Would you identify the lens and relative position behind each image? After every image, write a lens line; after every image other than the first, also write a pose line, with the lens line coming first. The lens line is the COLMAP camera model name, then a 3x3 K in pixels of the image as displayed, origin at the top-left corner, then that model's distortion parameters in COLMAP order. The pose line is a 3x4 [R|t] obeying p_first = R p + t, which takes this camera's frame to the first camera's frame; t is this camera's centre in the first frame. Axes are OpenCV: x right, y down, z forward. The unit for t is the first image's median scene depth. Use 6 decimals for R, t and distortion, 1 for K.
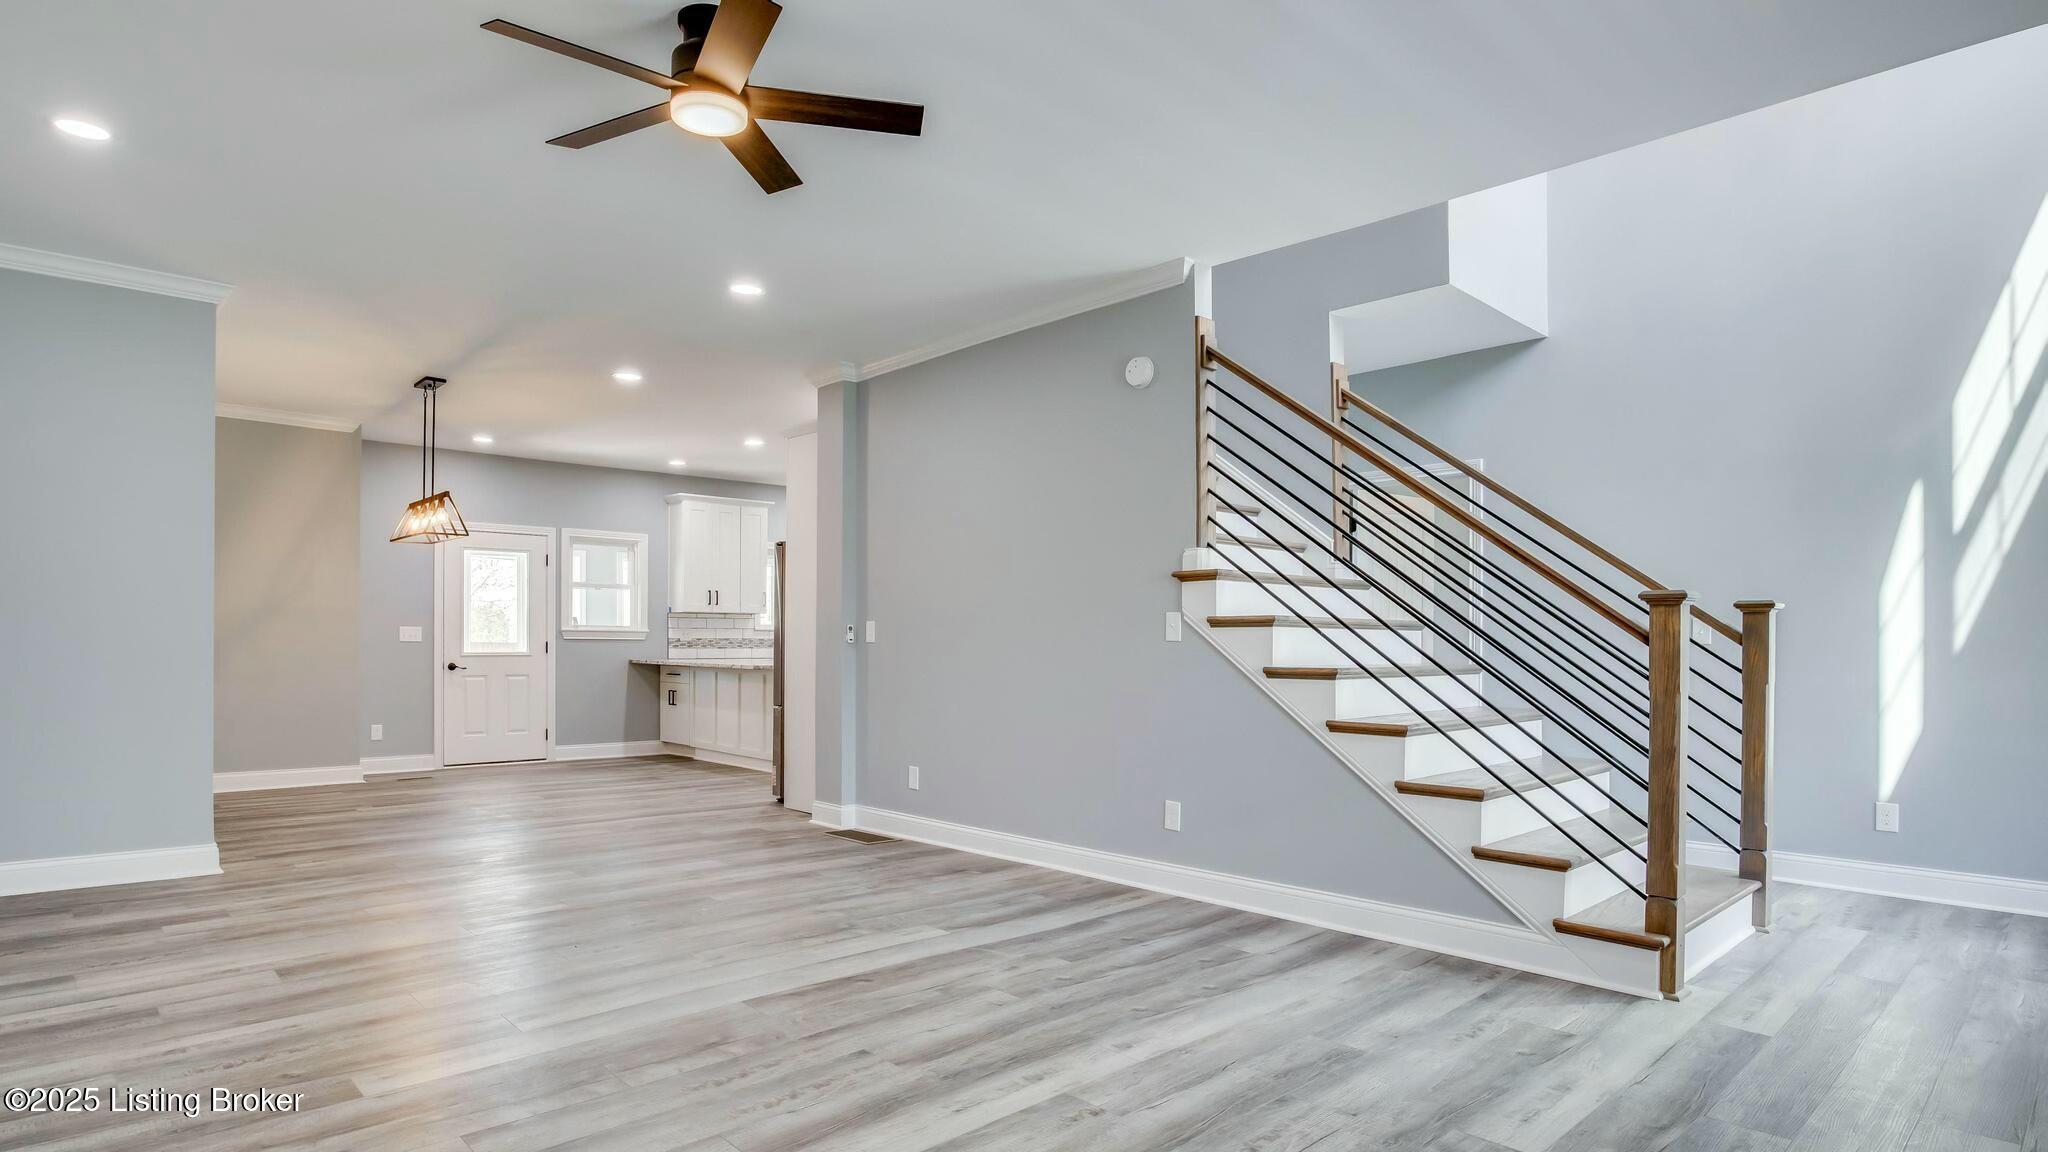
lens RADIAL K [[1057.0, 0, 1085.1], [0, 1057.0, 654.2], [0, 0, 1]] dist [-0.035295, 0.004899]
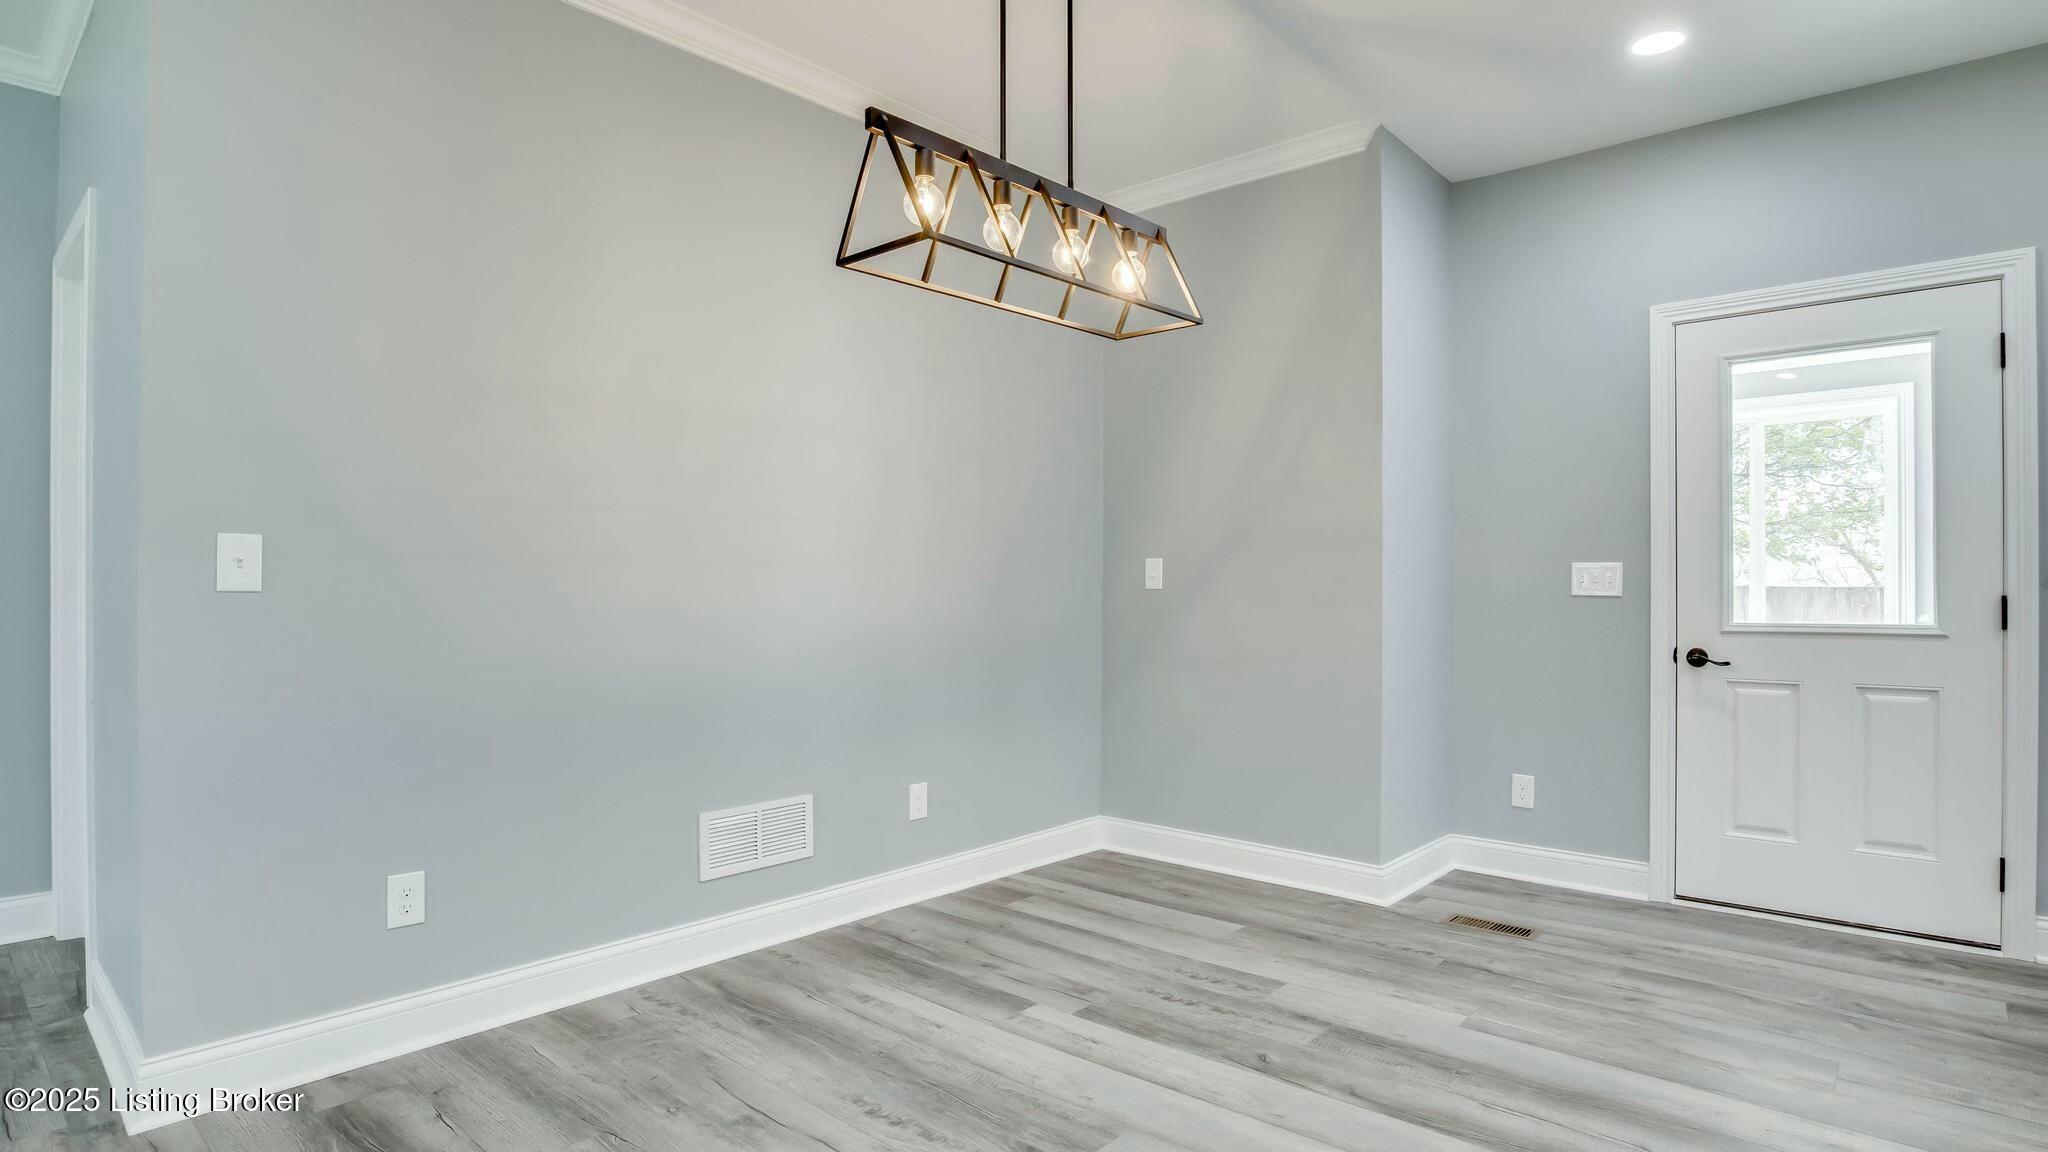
lens RADIAL K [[1057.0, 0, 978.4], [0, 1057.0, 584.0], [0, 0, 1]] dist [-0.035295, 0.004899]
pose [[0.033400, -0.007696, -0.999412, -0.550585], [-0.006739, 0.999946, -0.007926, -0.022454], [0.999419, 0.007000, 0.033346, 1.981954]]
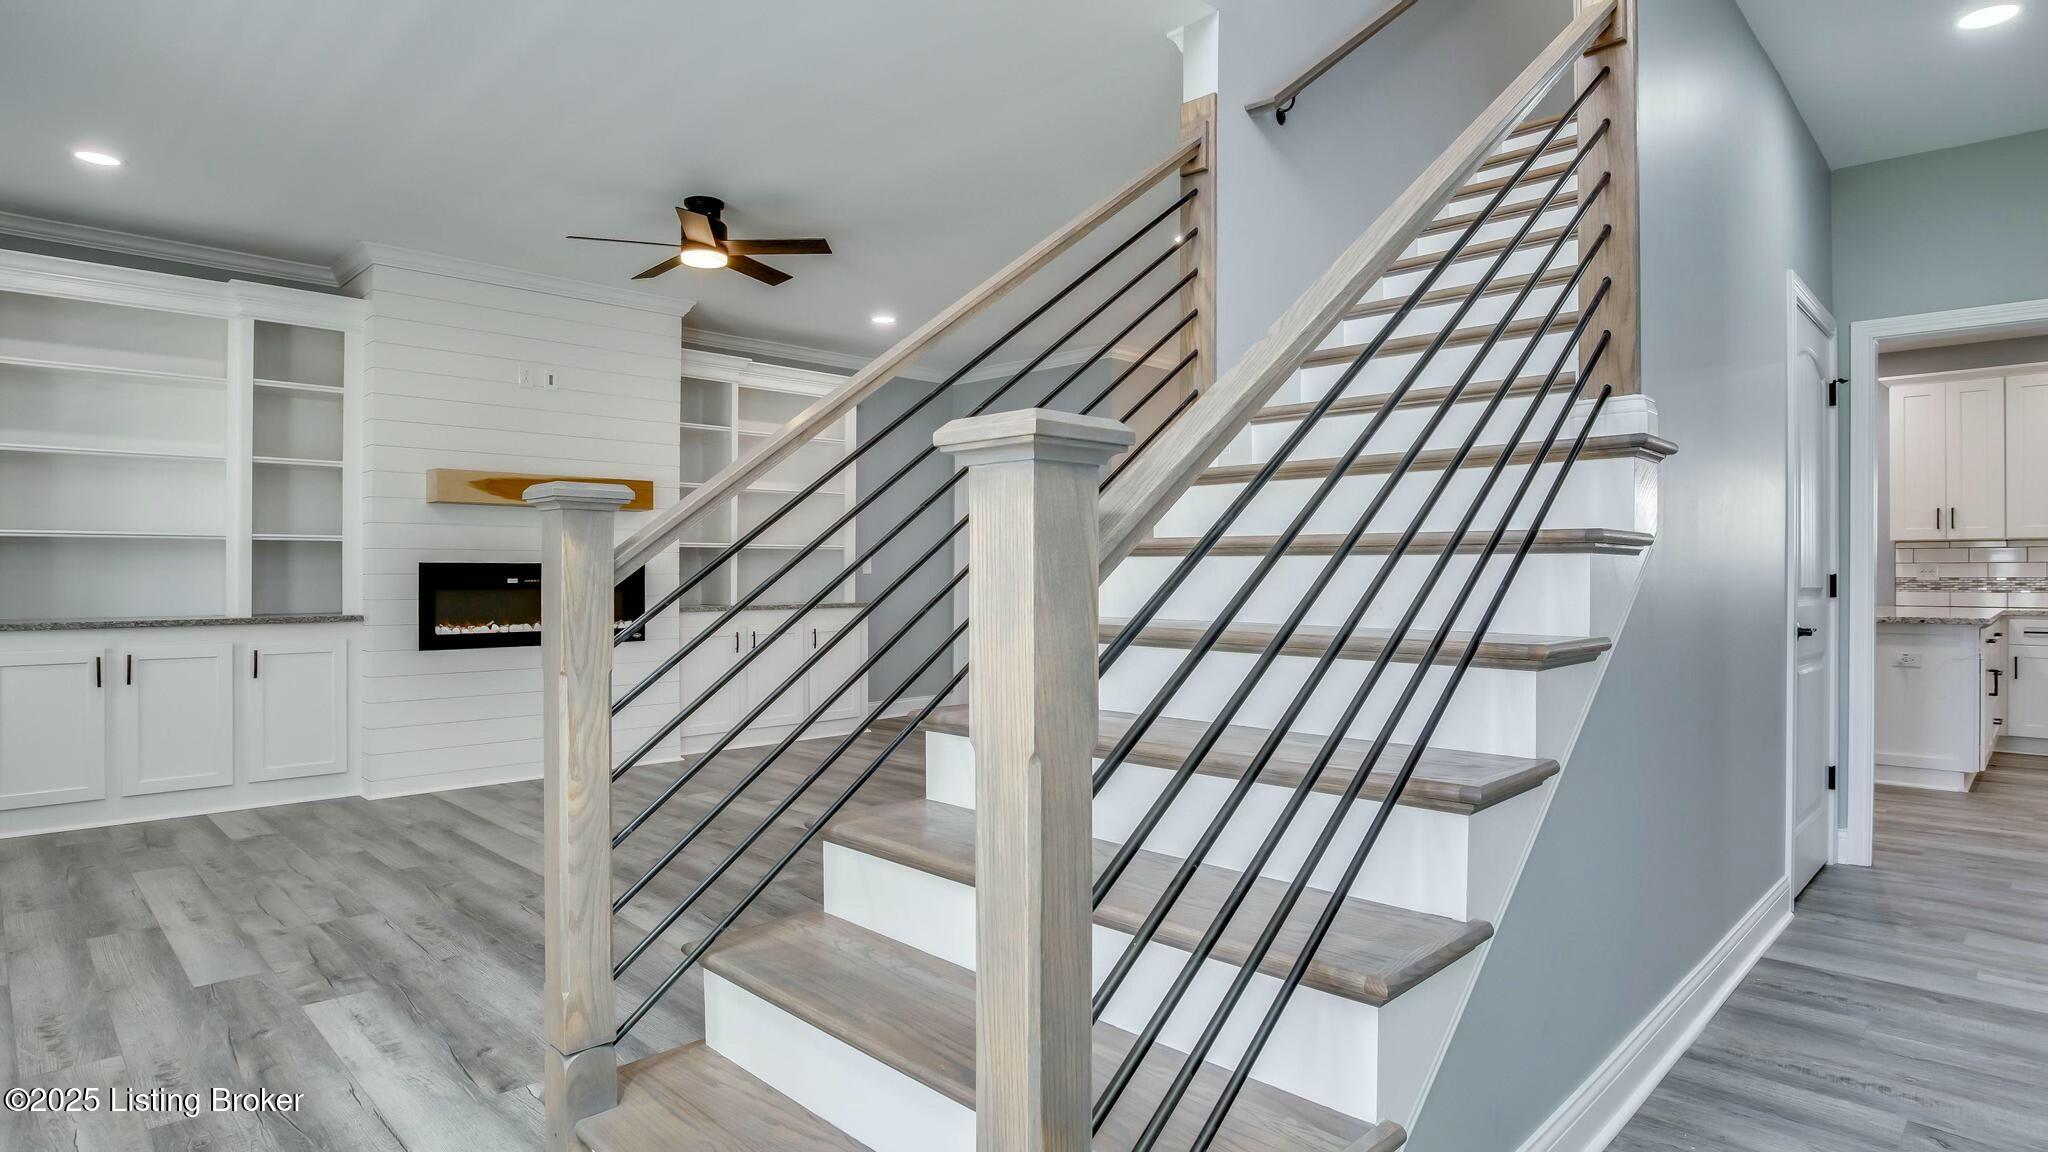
lens RADIAL K [[1057.0, 0, 950.4], [0, 1057.0, 570.9], [0, 0, 1]] dist [-0.035295, 0.004899]
pose [[-0.016488, -0.008548, -0.999828, 1.103620], [-0.009658, 0.999918, -0.008390, -0.013037], [0.999817, 0.009518, -0.016569, 1.198049]]
